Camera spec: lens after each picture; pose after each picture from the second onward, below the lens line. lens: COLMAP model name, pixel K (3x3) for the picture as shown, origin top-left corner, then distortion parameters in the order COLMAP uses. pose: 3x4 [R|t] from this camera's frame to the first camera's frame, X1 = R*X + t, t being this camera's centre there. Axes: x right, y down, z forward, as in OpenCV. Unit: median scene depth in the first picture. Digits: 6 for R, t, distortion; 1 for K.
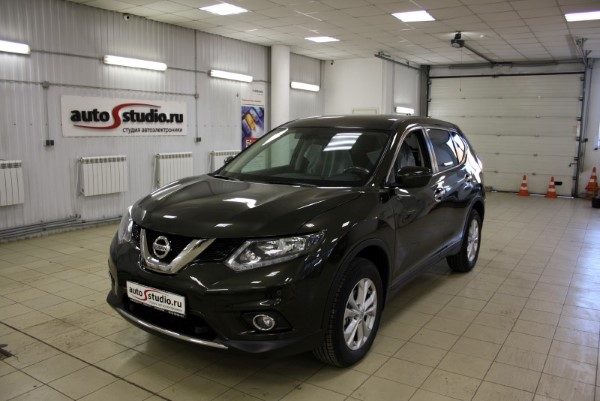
lens RADIAL K [[499.1, 0, 303.5], [0, 499.1, 215.3], [0, 0, 1]] dist [-0.151719, 0.123536]
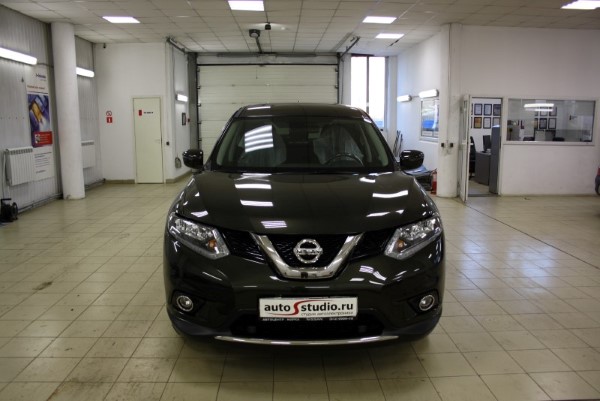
lens RADIAL K [[499.1, 0, 303.5], [0, 499.1, 215.3], [0, 0, 1]] dist [-0.151719, 0.123536]
pose [[0.817506, -0.120375, 0.563200, -0.213351], [0.105956, 0.992656, 0.058365, -0.014242], [-0.566090, 0.011960, 0.824257, 0.069437]]
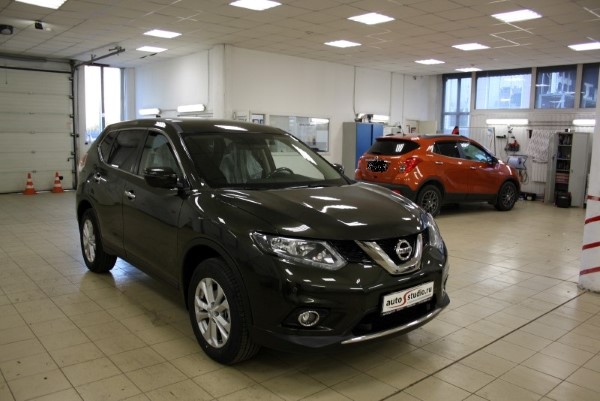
lens RADIAL K [[499.1, 0, 303.5], [0, 499.1, 215.3], [0, 0, 1]] dist [-0.151719, 0.123536]
pose [[0.278591, -0.157445, 0.947417, -0.364835], [0.141216, 0.982465, 0.121744, -0.046048], [-0.949971, 0.099873, 0.295940, 0.235828]]
